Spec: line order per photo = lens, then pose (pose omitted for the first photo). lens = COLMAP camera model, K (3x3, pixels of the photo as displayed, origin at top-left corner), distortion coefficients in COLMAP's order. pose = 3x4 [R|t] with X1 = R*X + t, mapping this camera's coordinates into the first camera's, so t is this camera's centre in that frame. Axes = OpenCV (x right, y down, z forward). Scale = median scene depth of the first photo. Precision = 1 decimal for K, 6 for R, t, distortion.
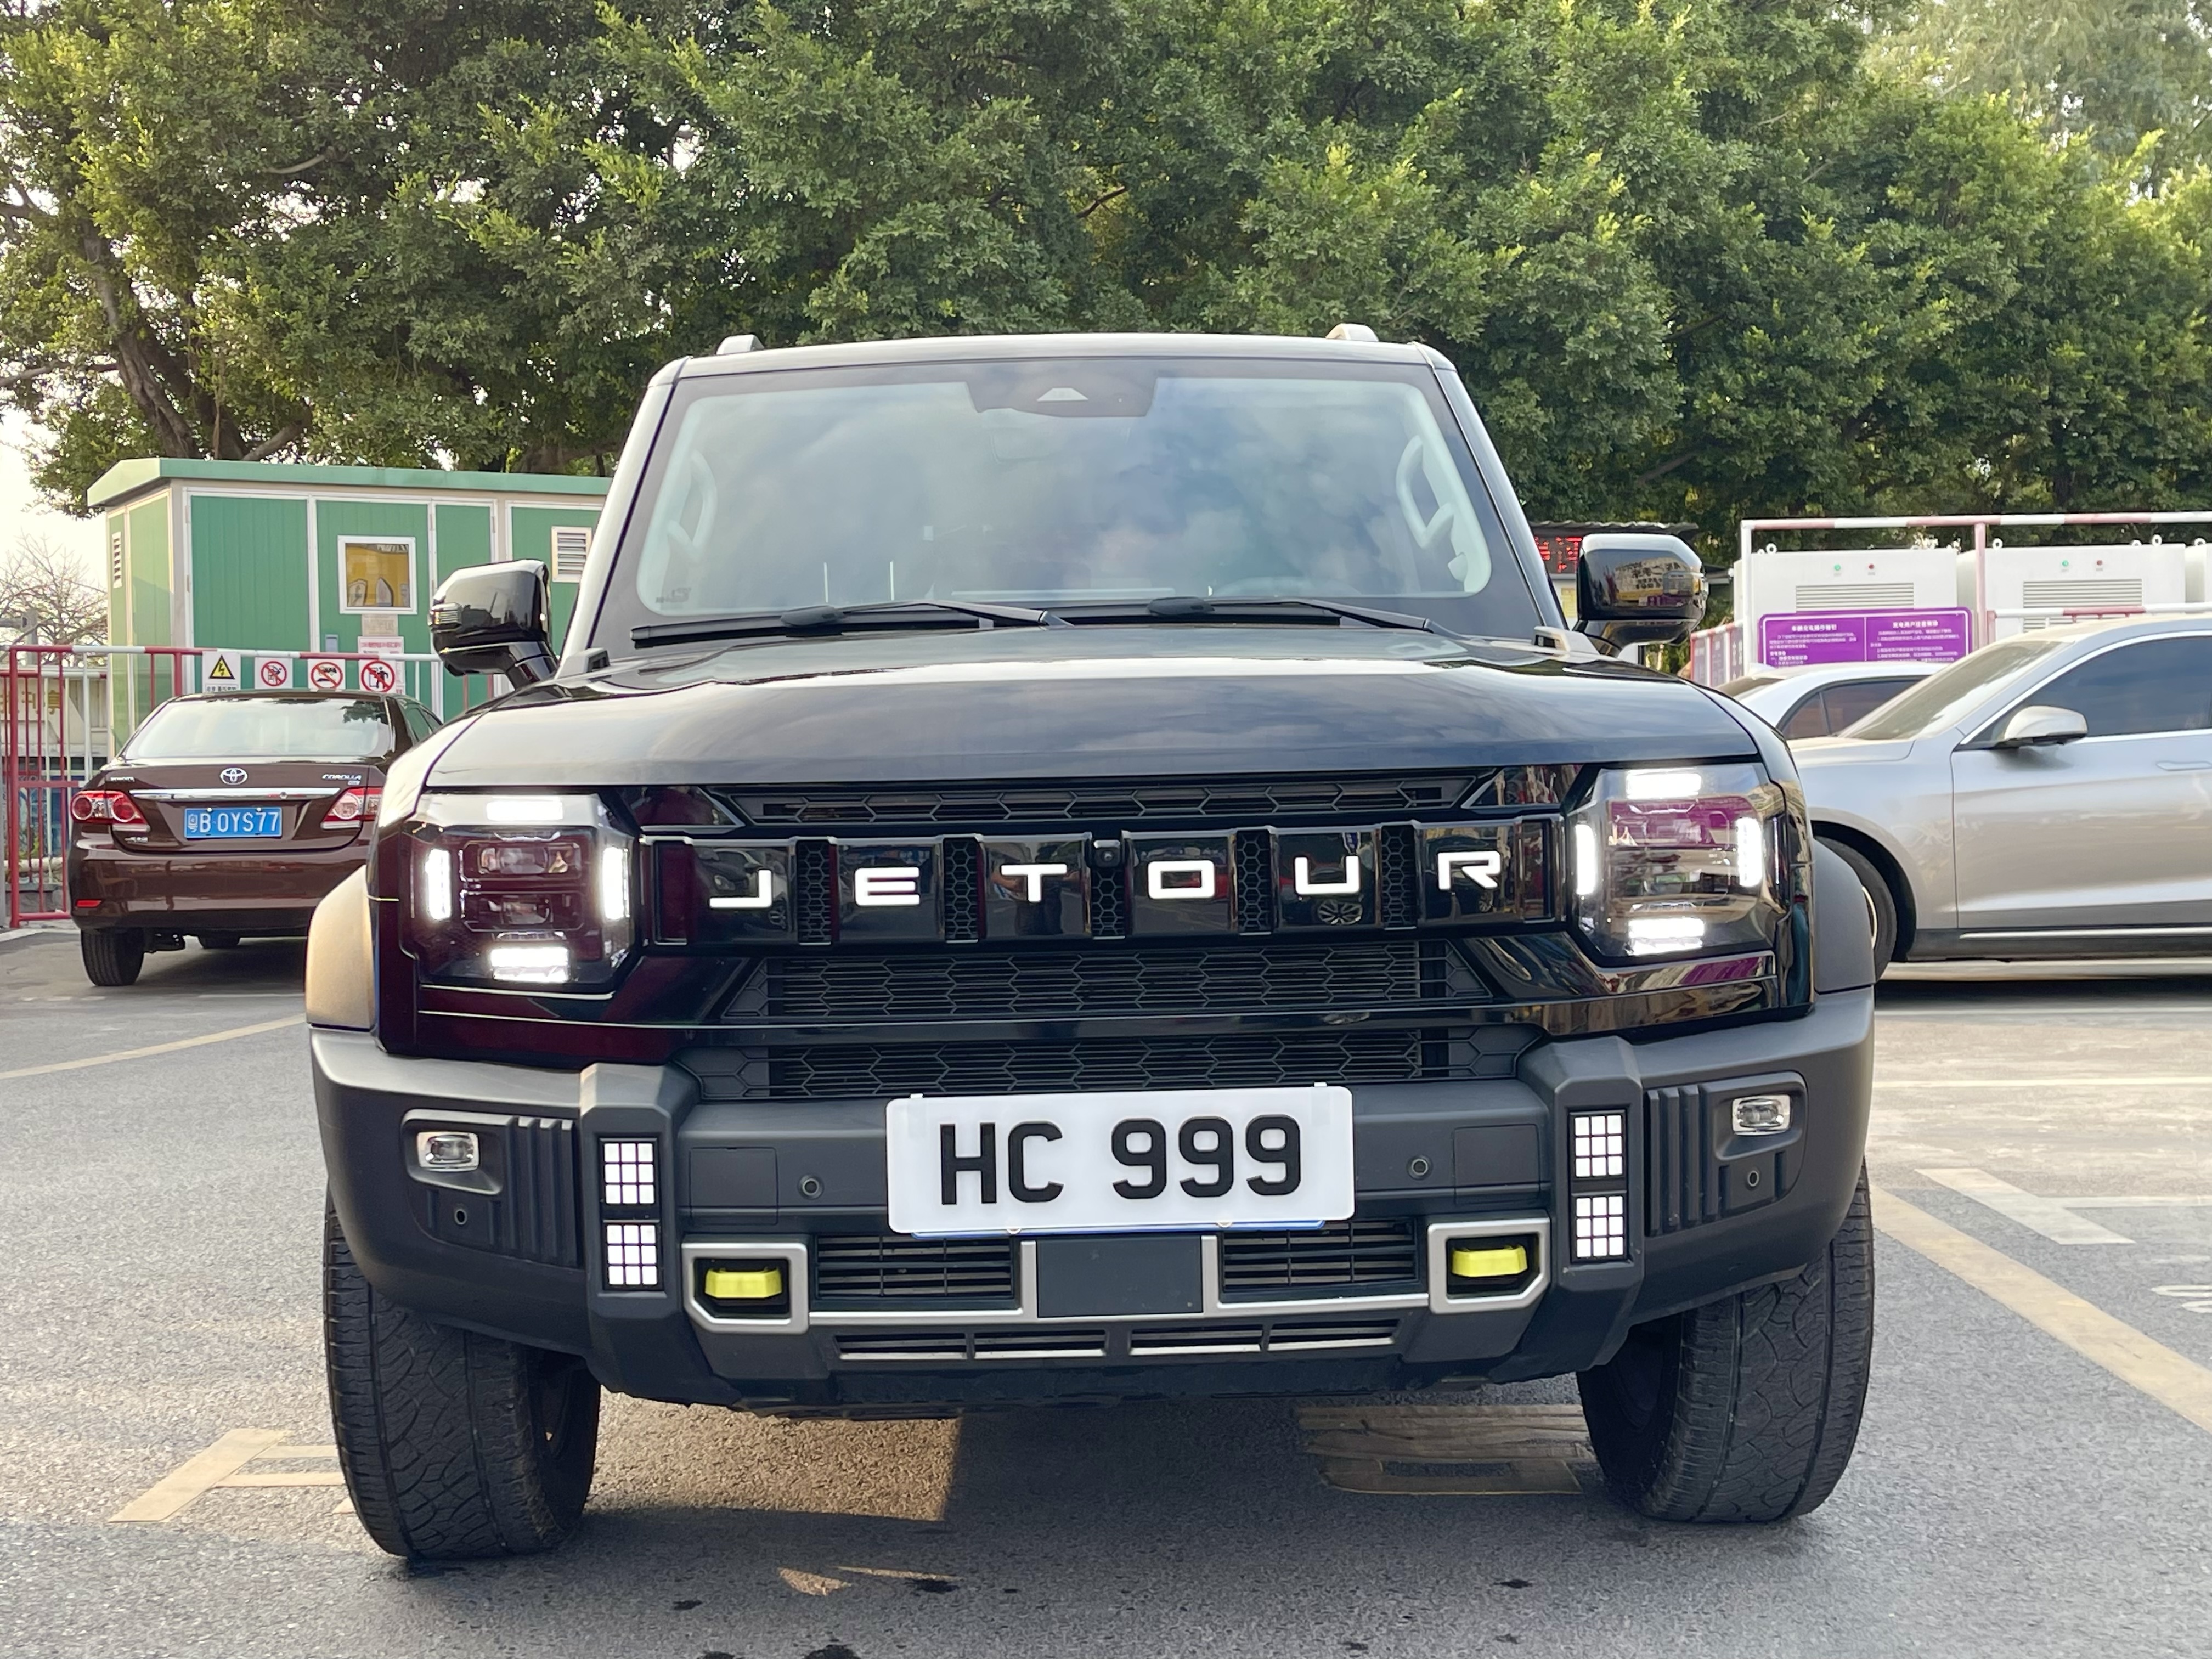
lens RADIAL K [[2815.5, 0, 1106.0], [0, 2815.5, 829.5], [0, 0, 1]] dist [0.196047, -0.599717]
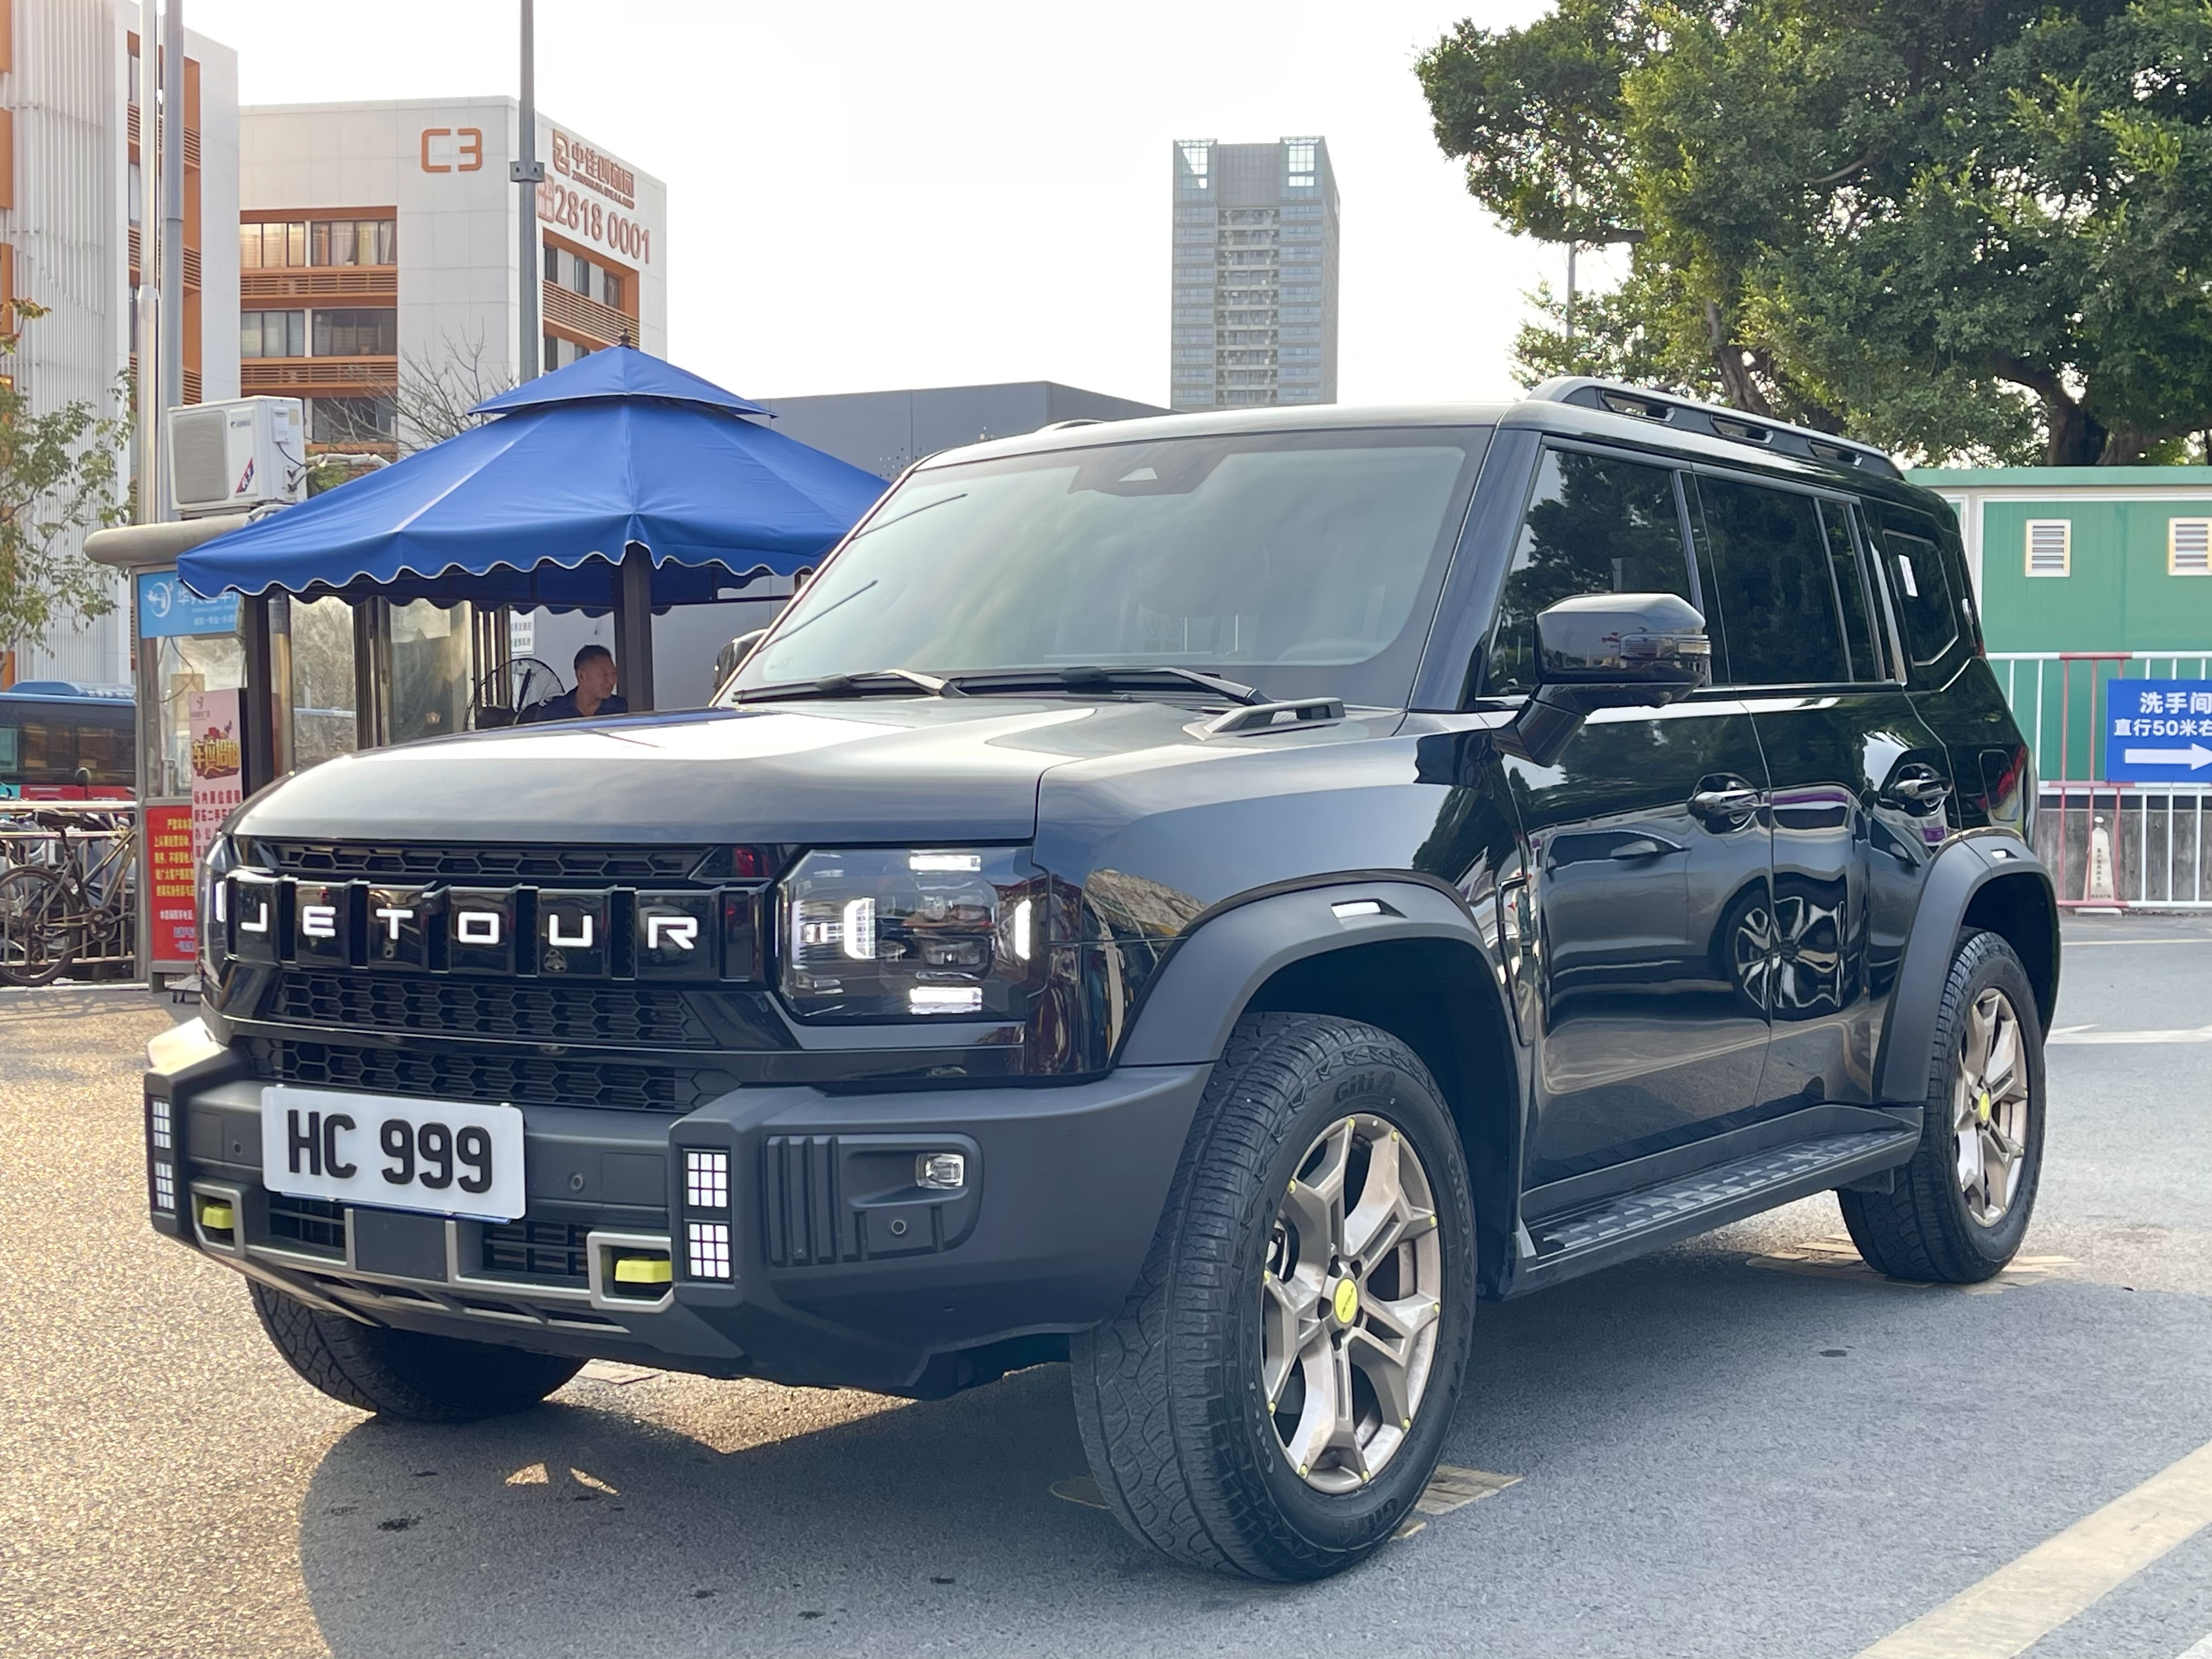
lens RADIAL K [[2815.5, 0, 1106.0], [0, 2815.5, 829.5], [0, 0, 1]] dist [0.196047, -0.599717]
pose [[0.801692, 0.033999, -0.596770, 0.976028], [-0.029337, 0.999416, 0.017528, -0.054153], [0.597017, 0.003455, 0.802221, 0.178854]]
